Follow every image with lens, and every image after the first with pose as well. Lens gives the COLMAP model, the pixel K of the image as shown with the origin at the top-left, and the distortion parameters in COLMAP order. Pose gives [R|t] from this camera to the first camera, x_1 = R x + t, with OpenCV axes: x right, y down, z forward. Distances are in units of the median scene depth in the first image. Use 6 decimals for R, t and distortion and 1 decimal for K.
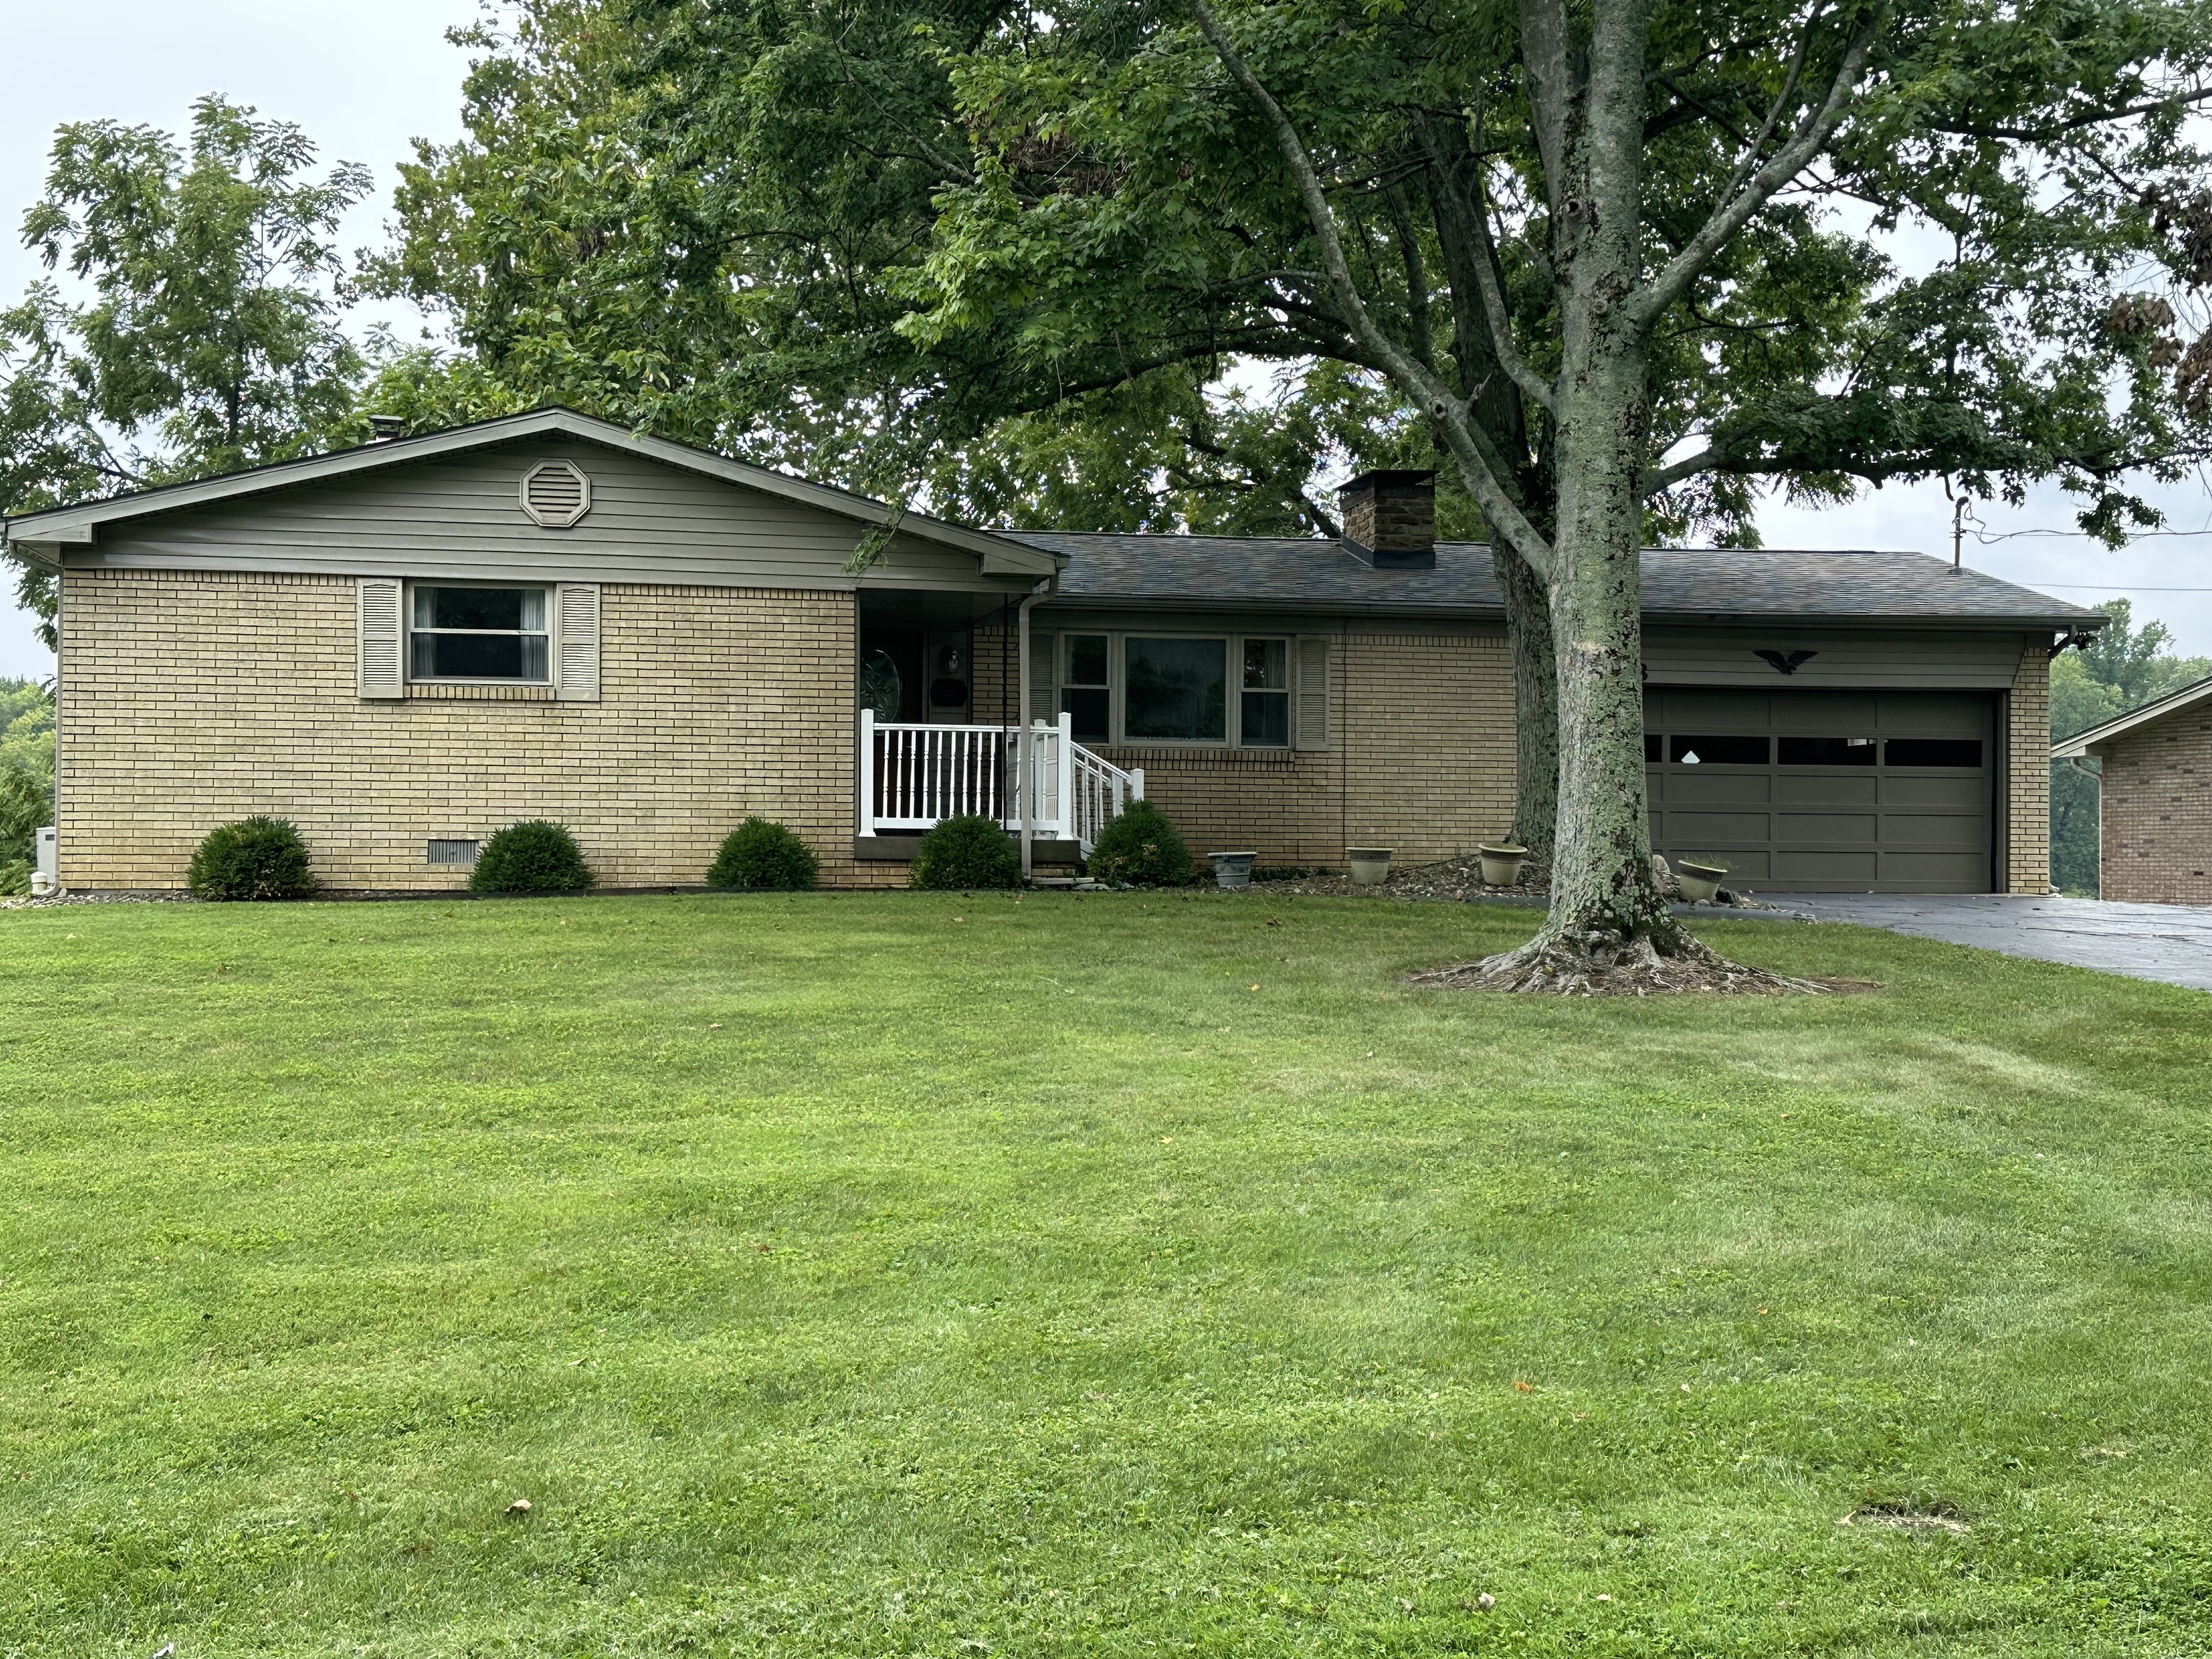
lens RADIAL K [[2833.9, 0, 1106.0], [0, 2833.9, 829.5], [0, 0, 1]] dist [0.099528, -0.062466]
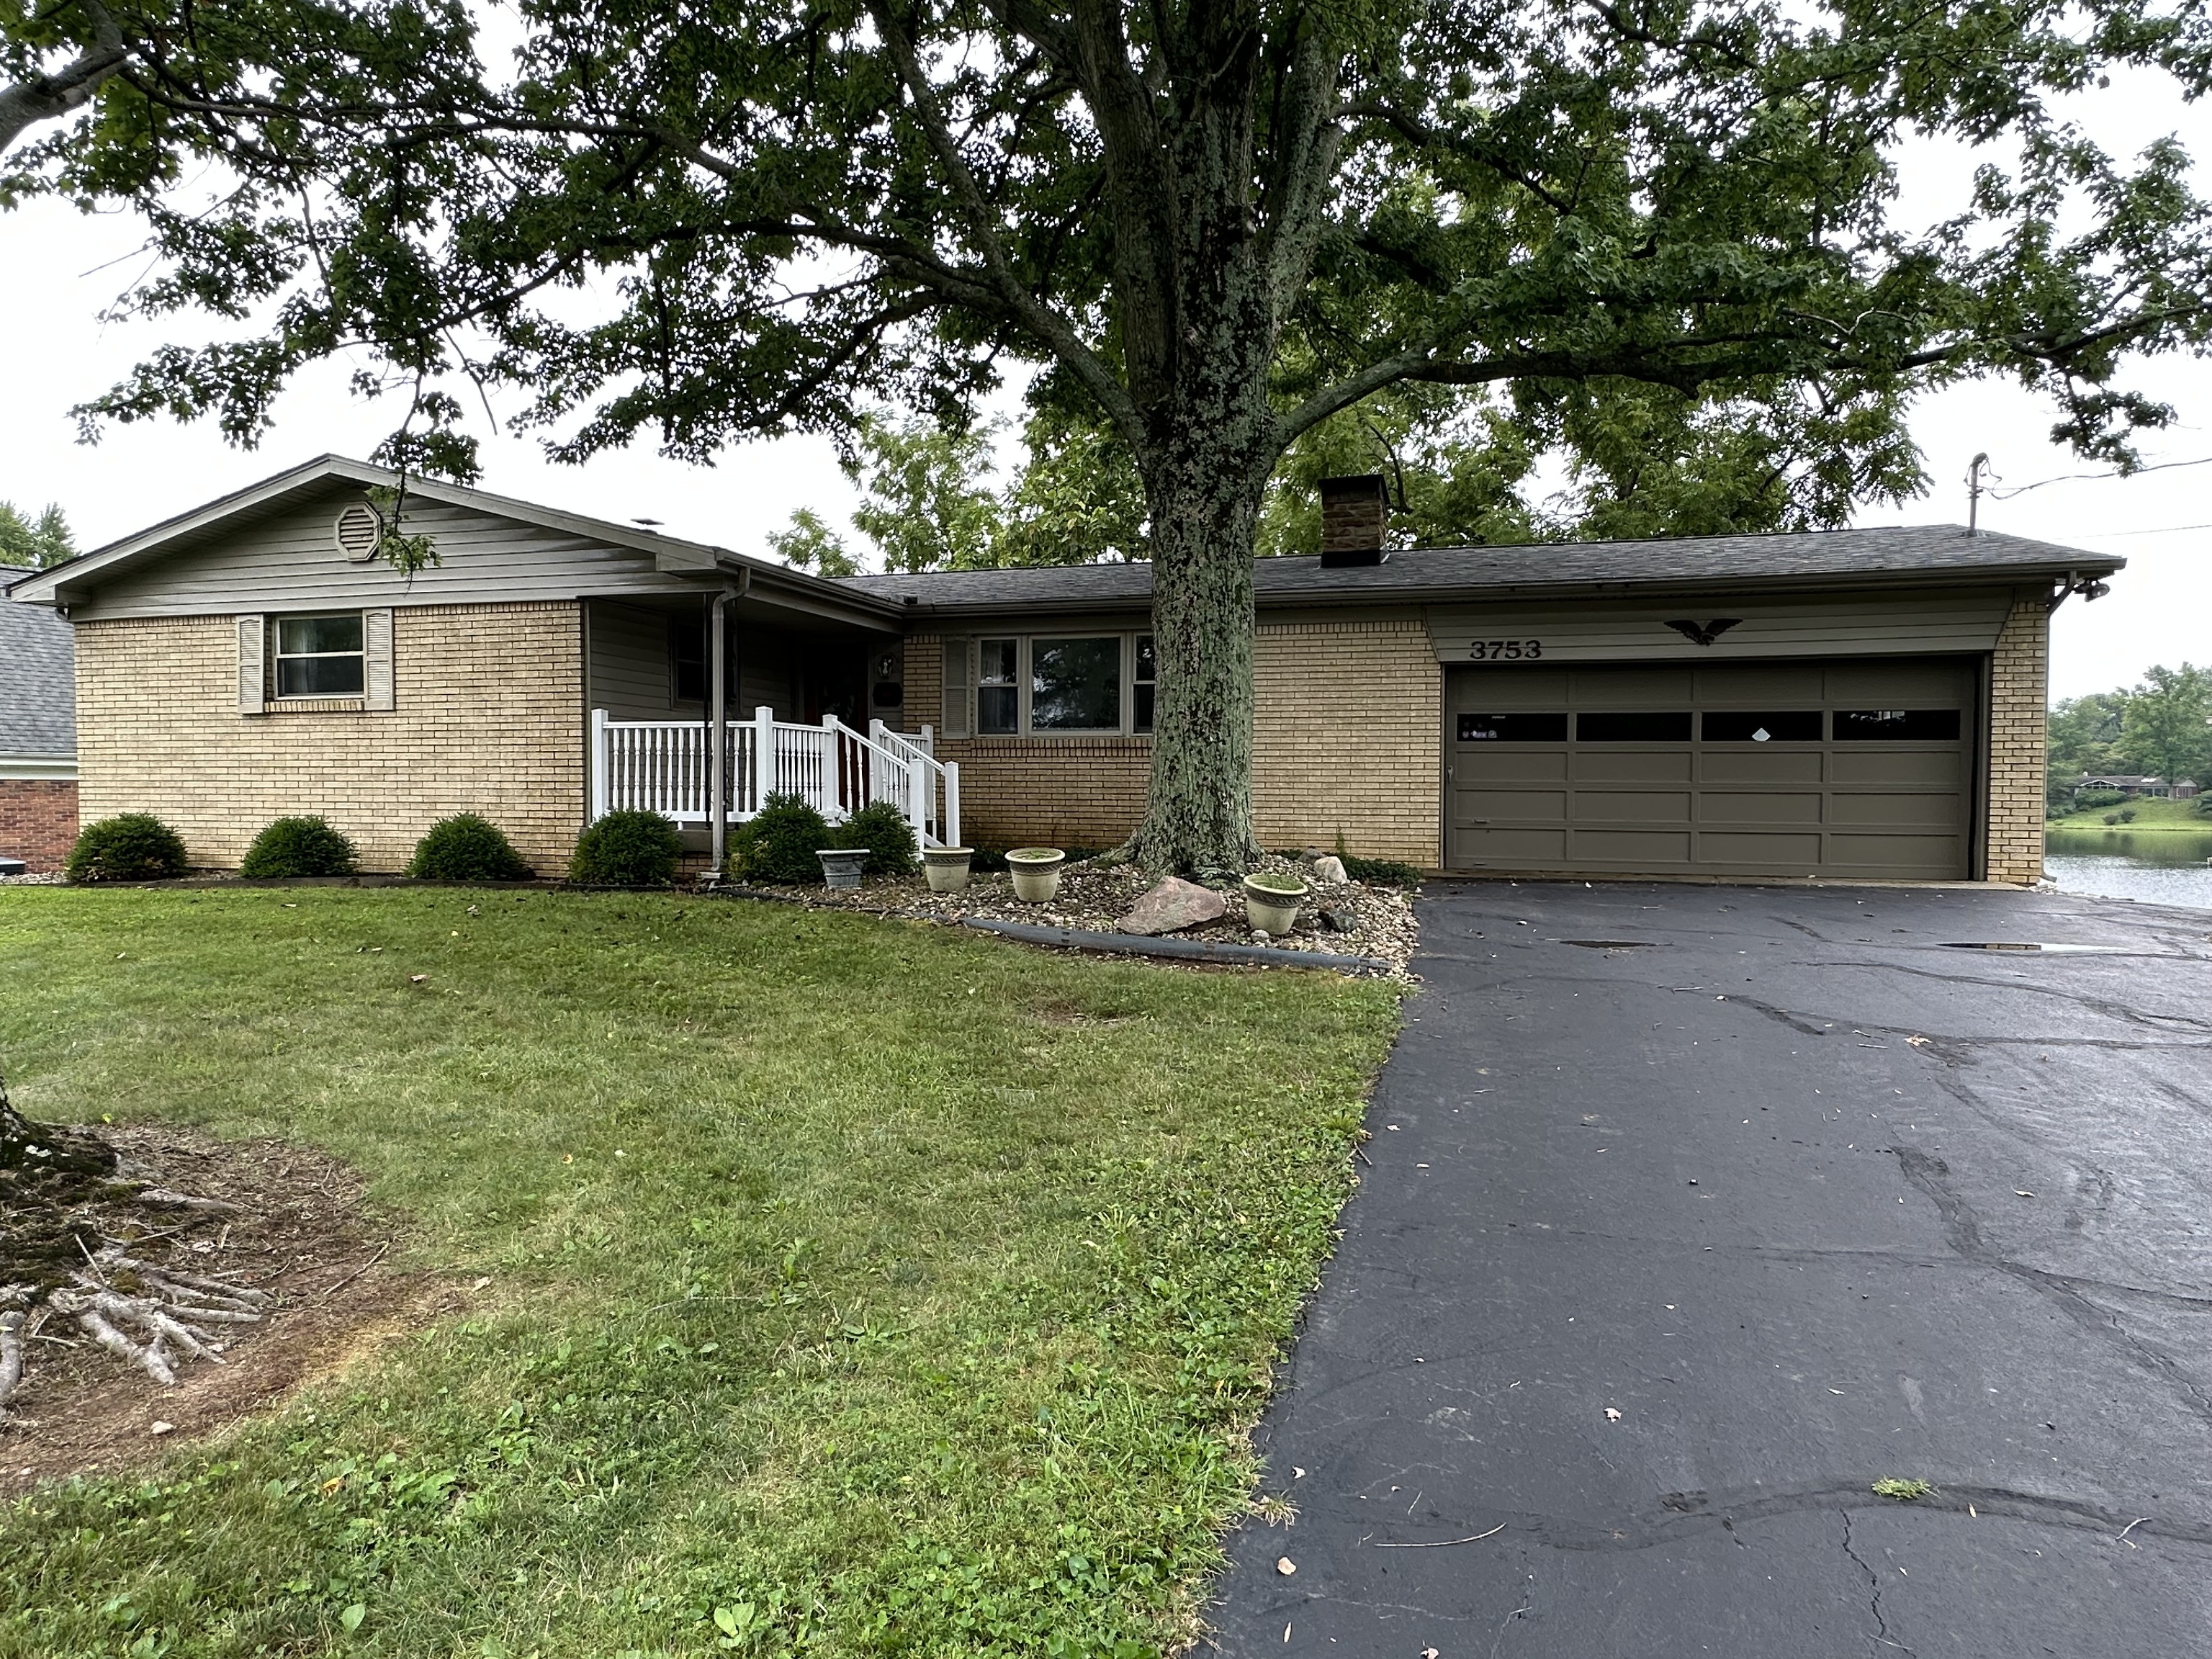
lens RADIAL K [[1288.2, 0, 1106.0], [0, 1288.2, 829.5], [0, 0, 1]] dist [-0.011922, 0.002185]
pose [[0.894304, 0.009997, -0.447348, 0.303876], [0.007890, 0.999243, 0.038104, -0.013738], [0.447390, -0.037606, 0.893548, 0.639255]]
